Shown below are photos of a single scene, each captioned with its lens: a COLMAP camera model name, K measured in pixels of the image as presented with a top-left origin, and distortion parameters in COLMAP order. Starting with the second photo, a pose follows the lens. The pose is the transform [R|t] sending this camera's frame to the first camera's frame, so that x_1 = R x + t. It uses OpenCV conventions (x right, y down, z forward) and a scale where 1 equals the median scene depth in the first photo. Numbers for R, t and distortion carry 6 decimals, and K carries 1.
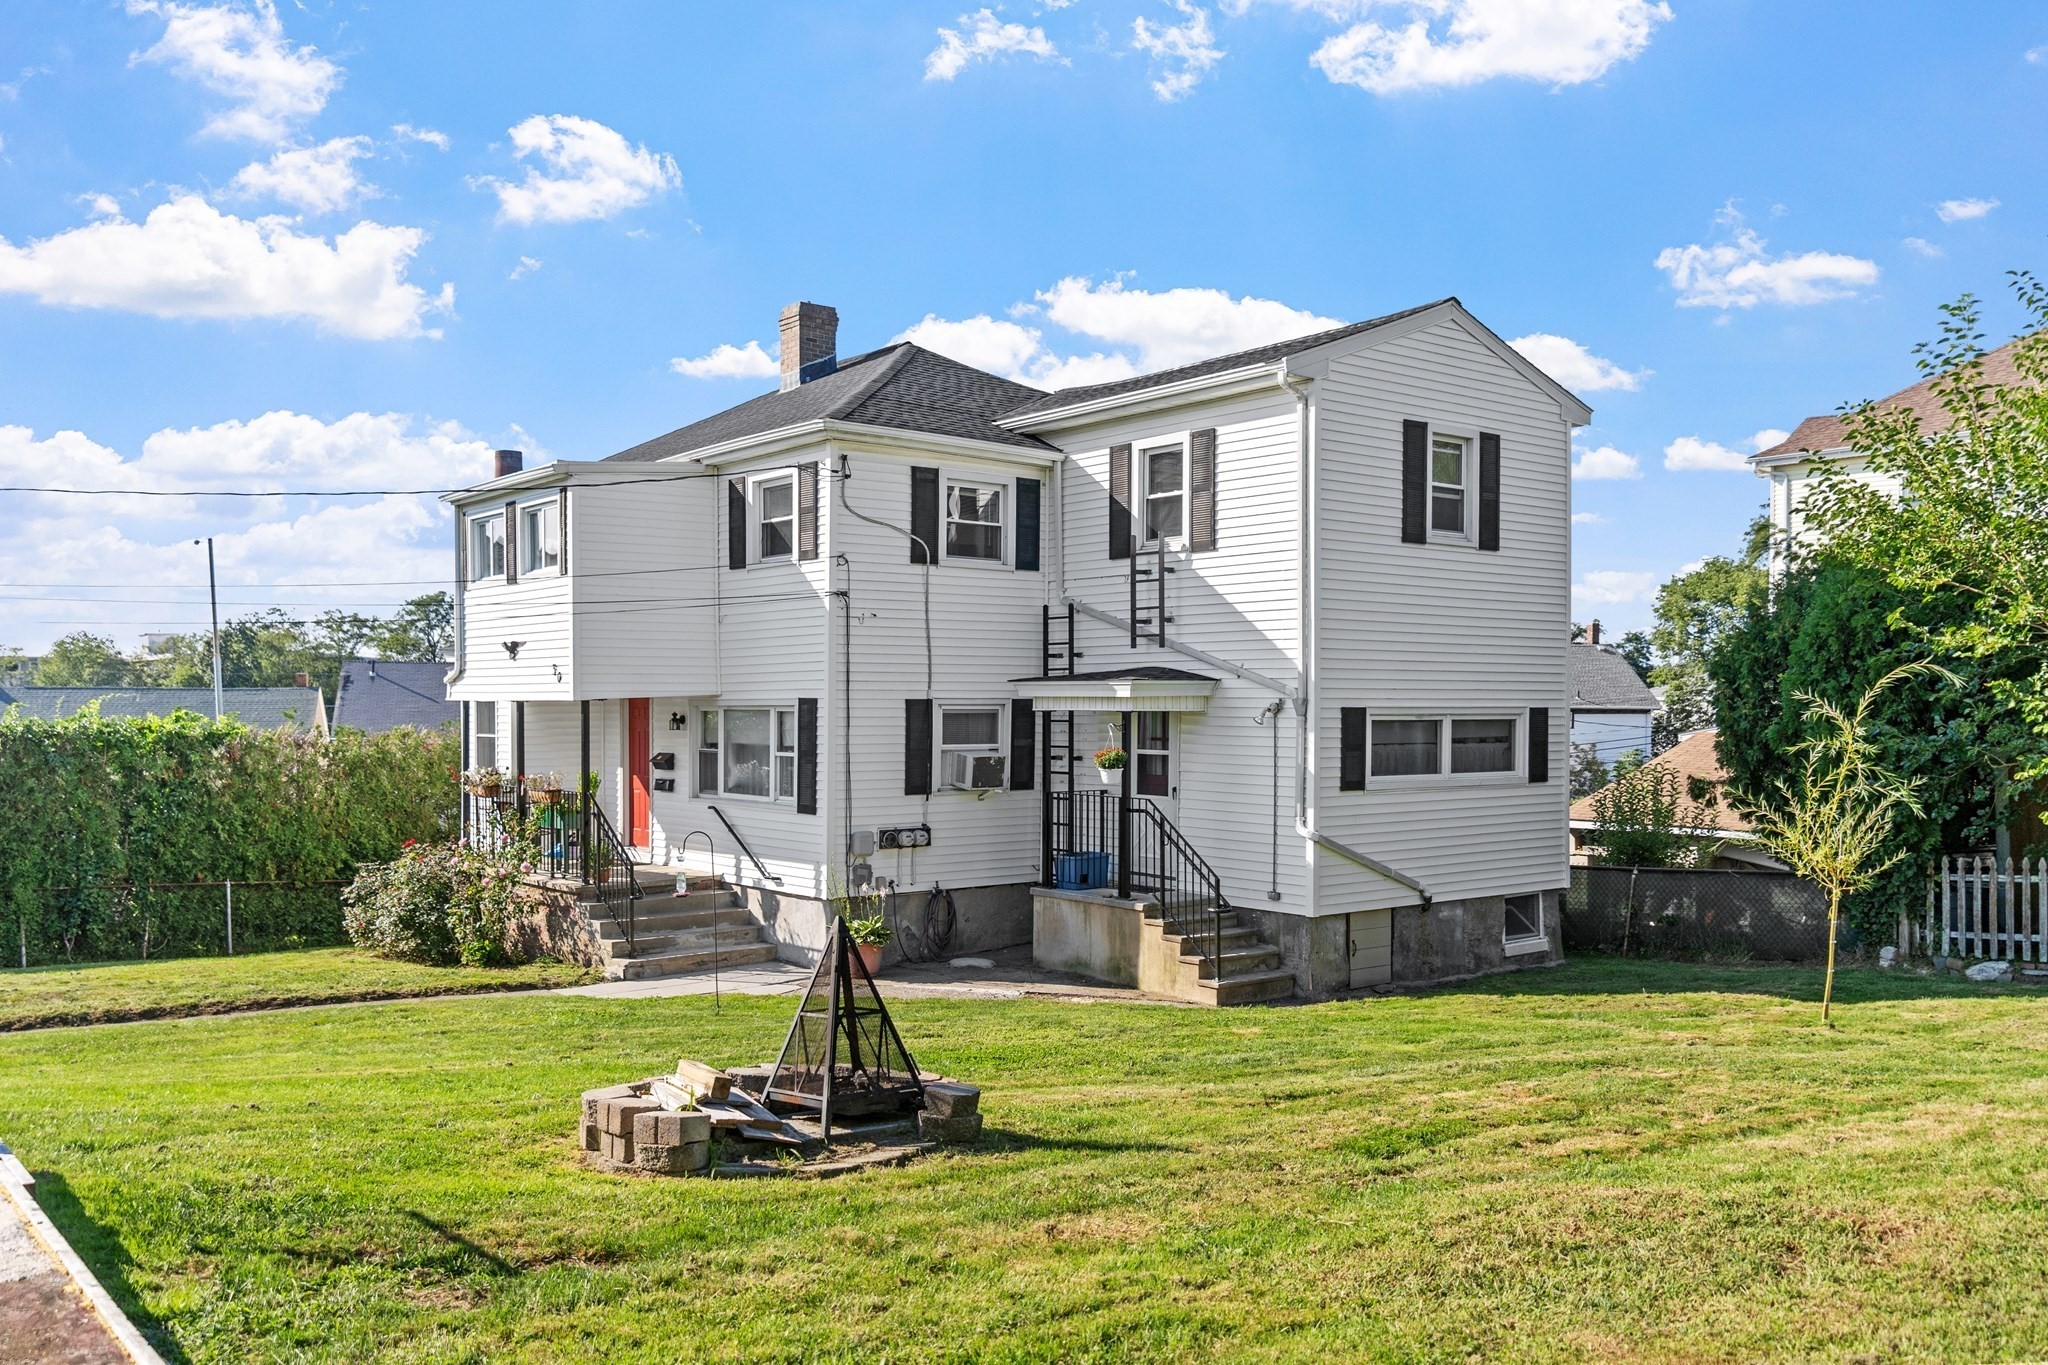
lens RADIAL K [[1669.4, 0, 987.6], [0, 1669.4, 732.5], [0, 0, 1]] dist [-0.003838, -0.000217]
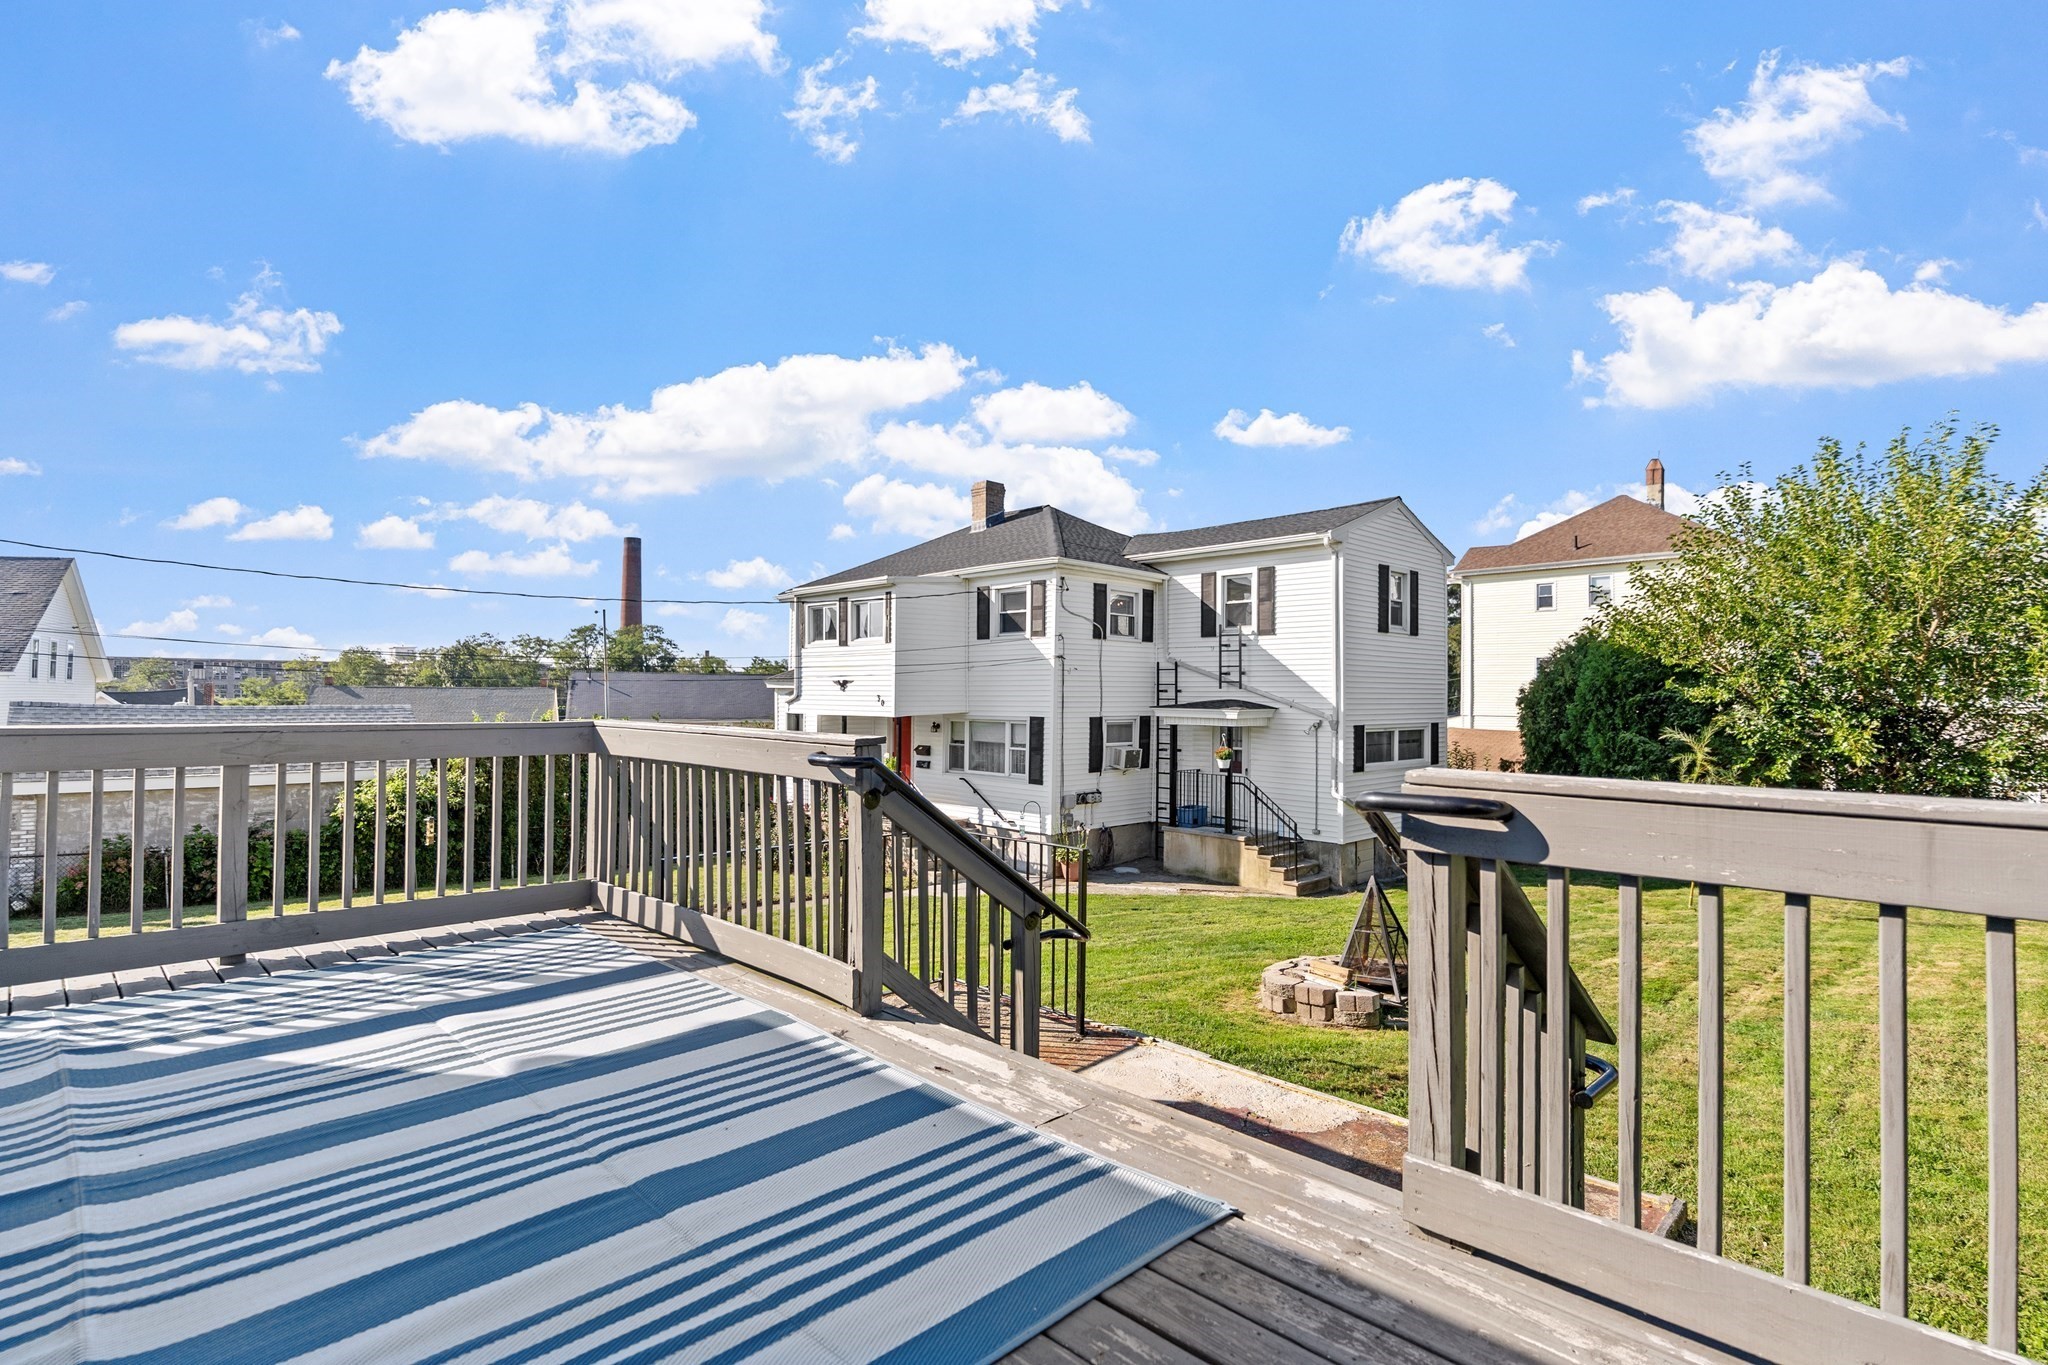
lens RADIAL K [[992.9, 0, 1024.0], [0, 992.9, 682.5], [0, 0, 1]] dist [-0.000812, 0.000979]
pose [[0.994210, 0.007696, 0.107181, -0.226493], [-0.004637, 0.999576, -0.028761, -0.025873], [-0.107357, 0.028097, 0.993823, -0.013648]]
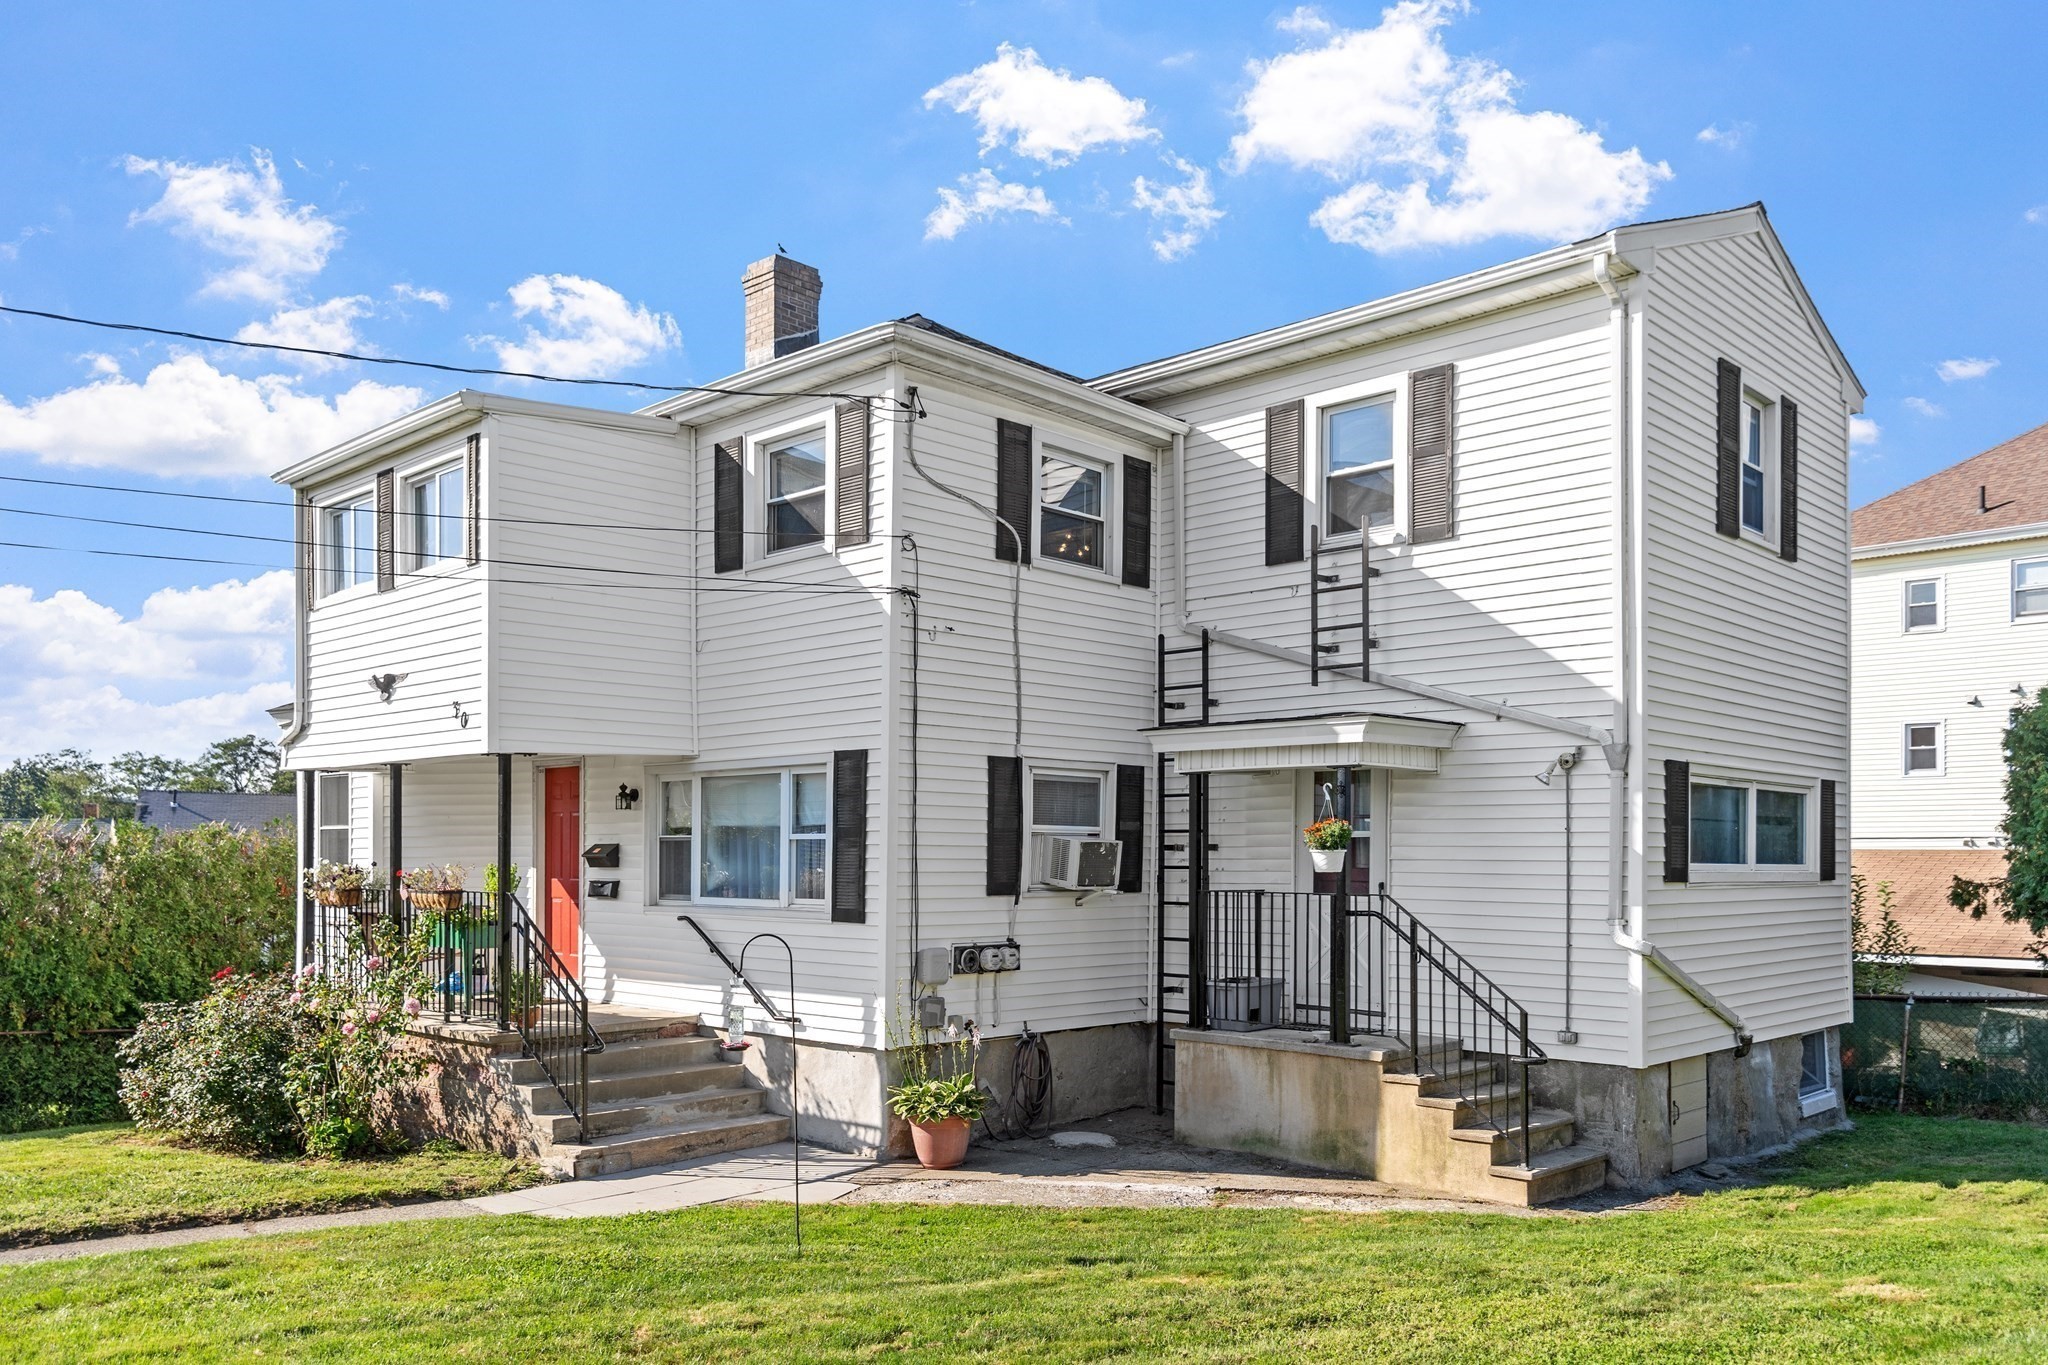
lens RADIAL K [[1587.0, 0, 996.5], [0, 1587.0, 854.9], [0, 0, 1]] dist [-0.001255, -0.000584]
pose [[0.992230, 0.003707, 0.124359, -0.126534], [-0.001468, 0.999835, -0.018093, 0.032409], [-0.124405, 0.017769, 0.992072, 0.351891]]
